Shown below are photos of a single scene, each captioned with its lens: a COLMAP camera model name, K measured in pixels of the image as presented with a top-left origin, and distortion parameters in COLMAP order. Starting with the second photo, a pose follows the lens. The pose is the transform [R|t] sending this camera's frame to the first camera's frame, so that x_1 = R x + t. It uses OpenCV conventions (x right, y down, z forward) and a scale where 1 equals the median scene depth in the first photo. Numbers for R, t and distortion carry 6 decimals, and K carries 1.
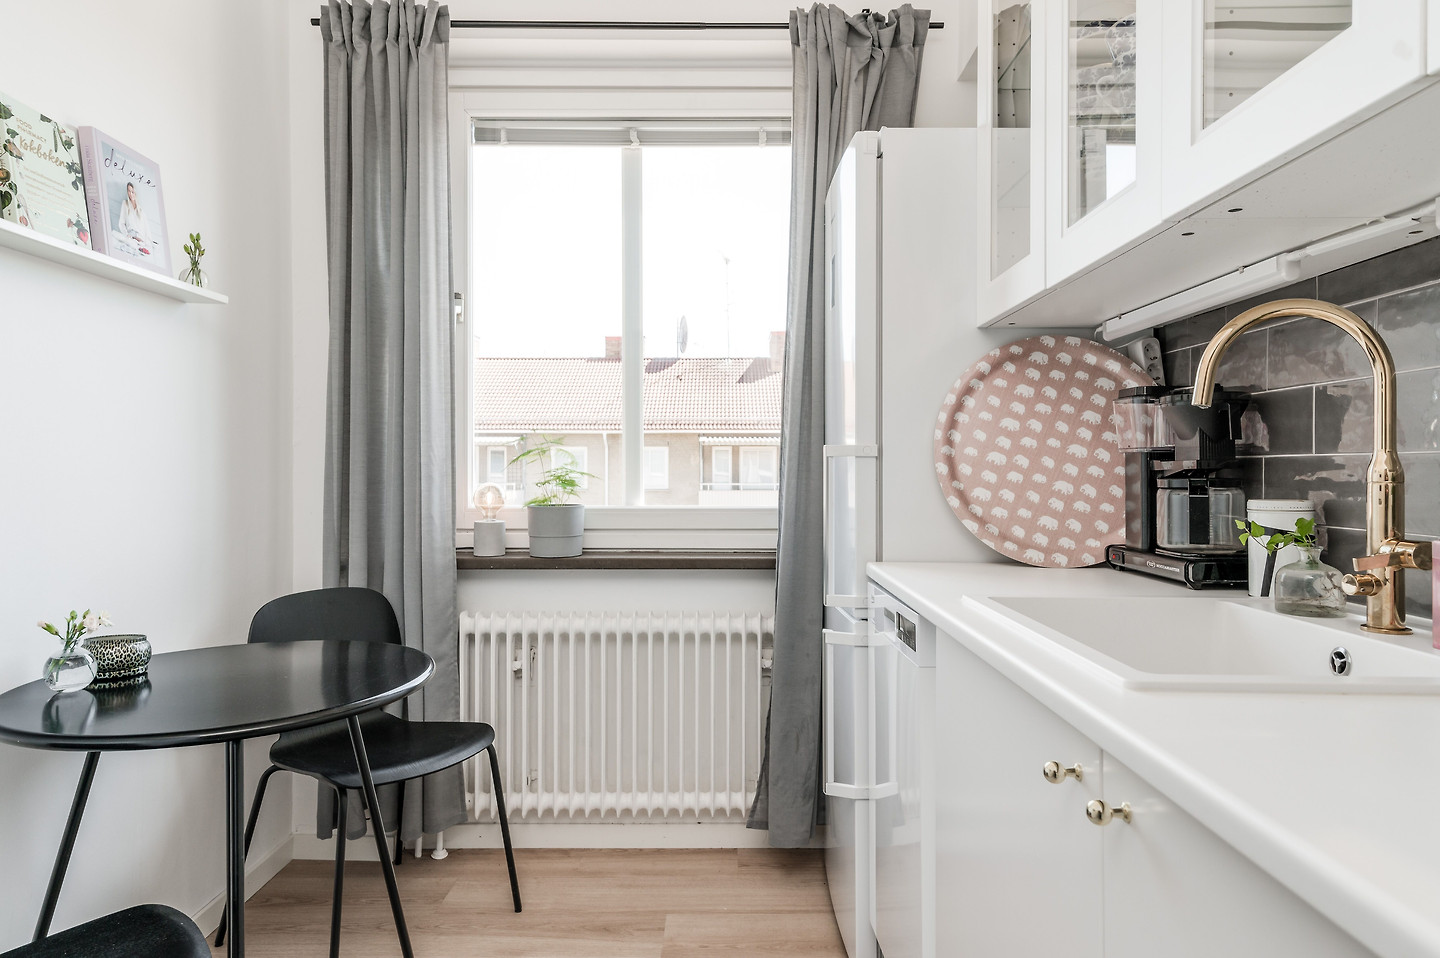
lens RADIAL K [[829.8, 0, 710.8], [0, 829.8, 465.9], [0, 0, 1]] dist [0.021322, -0.000029]
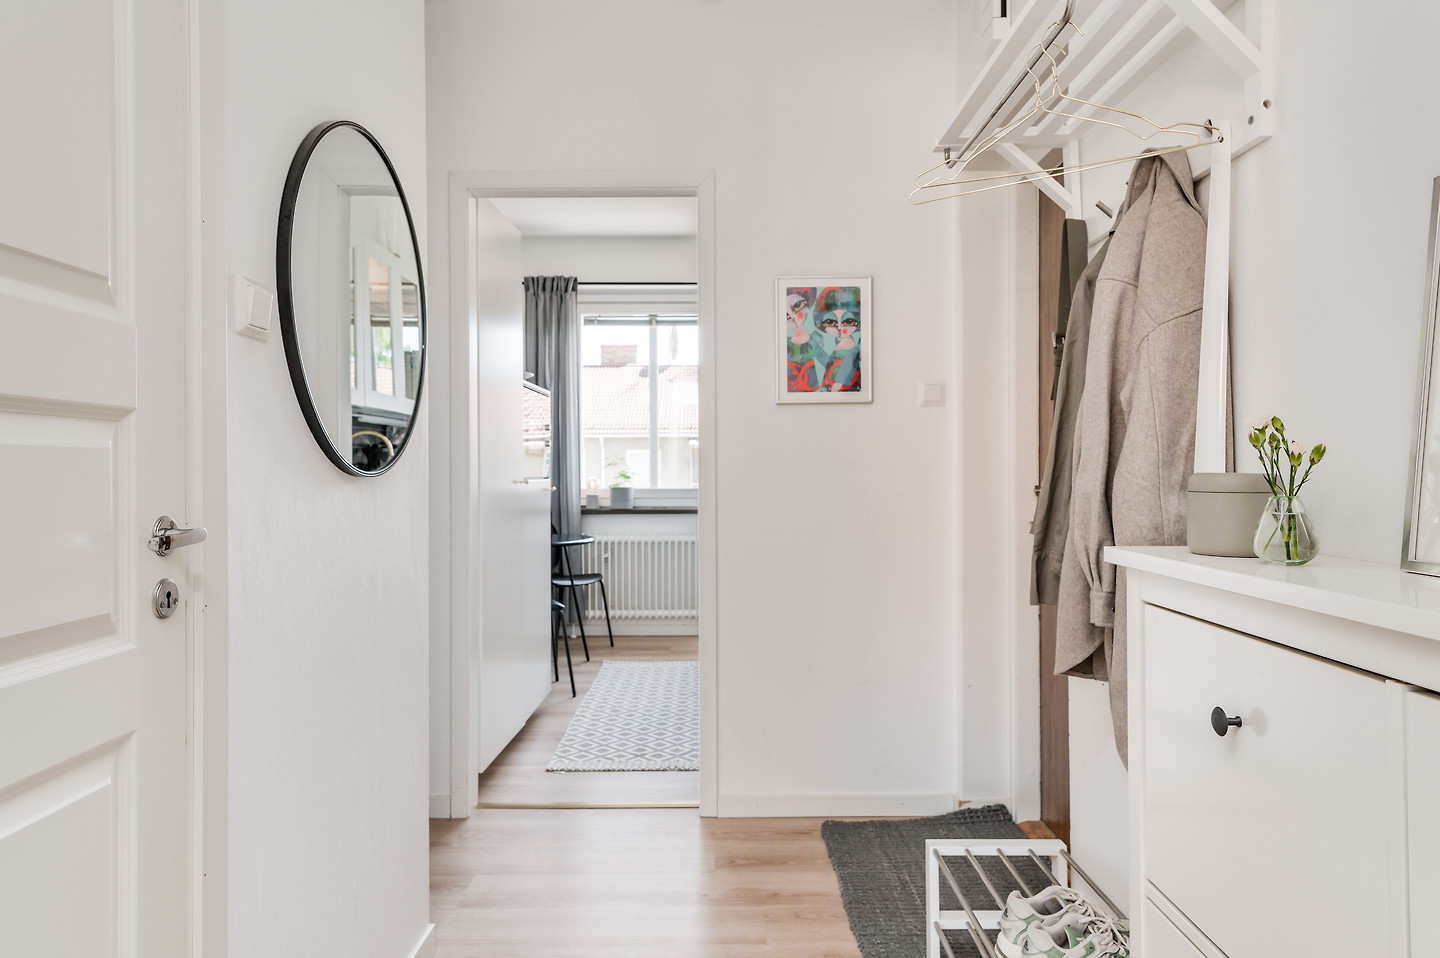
lens RADIAL K [[915.3, 0, 720.0], [0, 915.3, 479.0], [0, 0, 1]] dist [0.025938, 0.000243]
pose [[0.999854, -0.000865, 0.017092, 0.044475], [0.000641, 0.999914, 0.013089, -0.009202], [-0.017102, -0.013076, 0.999768, -1.615996]]
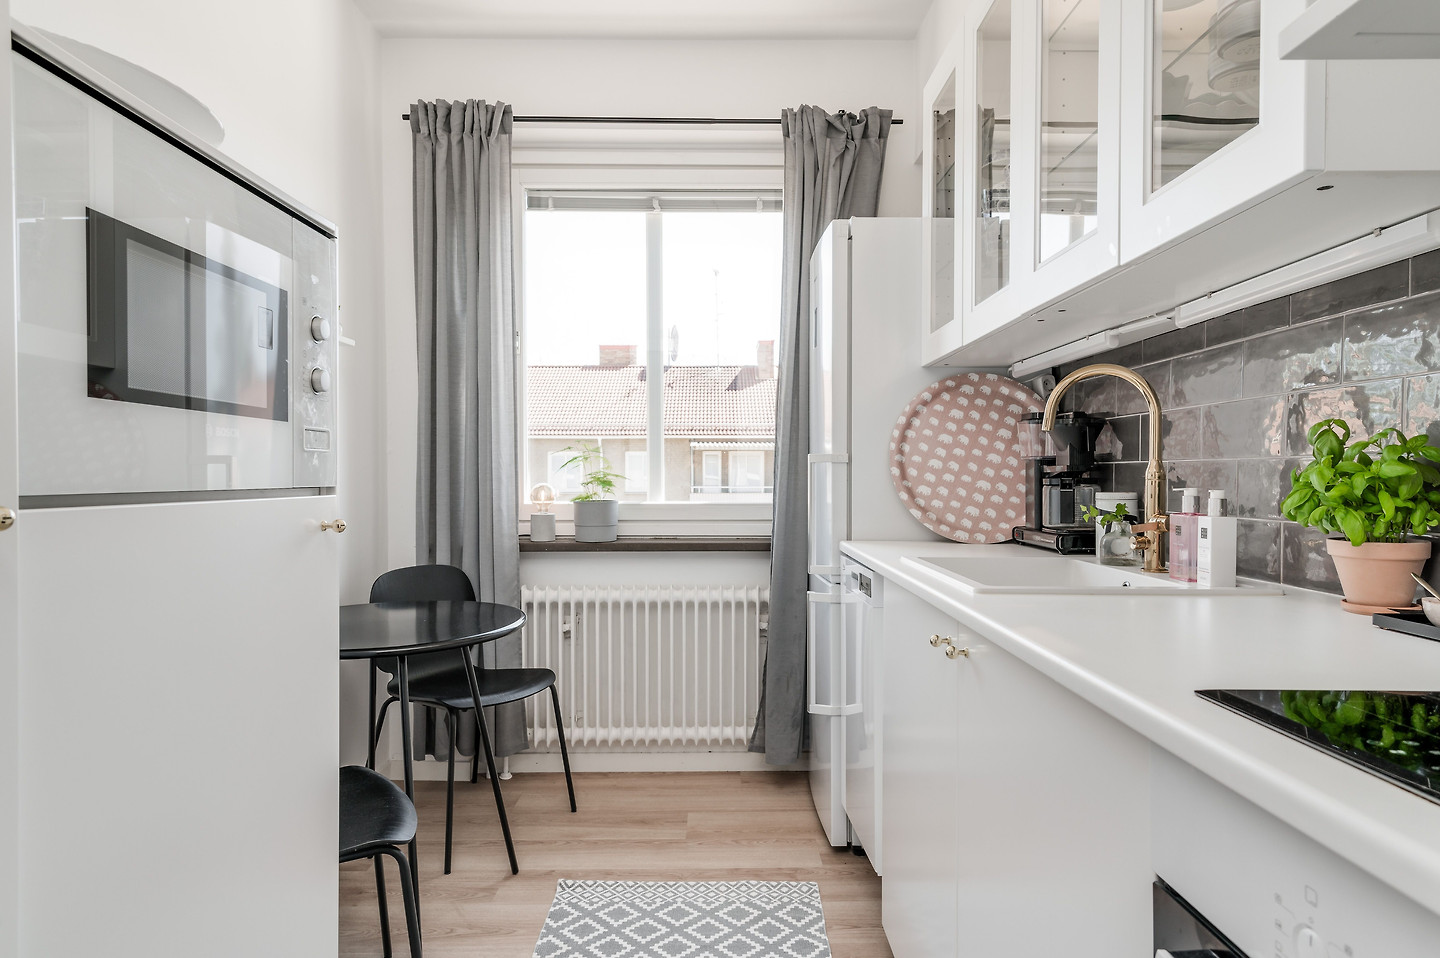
lens RADIAL K [[820.7, 0, 720.0], [0, 820.7, 479.0], [0, 0, 1]] dist [0.018558, 0.000601]
pose [[0.999642, -0.000765, 0.026737, -0.033728], [0.000471, 0.999939, 0.010998, 0.000476], [-0.026744, -0.010982, 0.999582, -0.258642]]
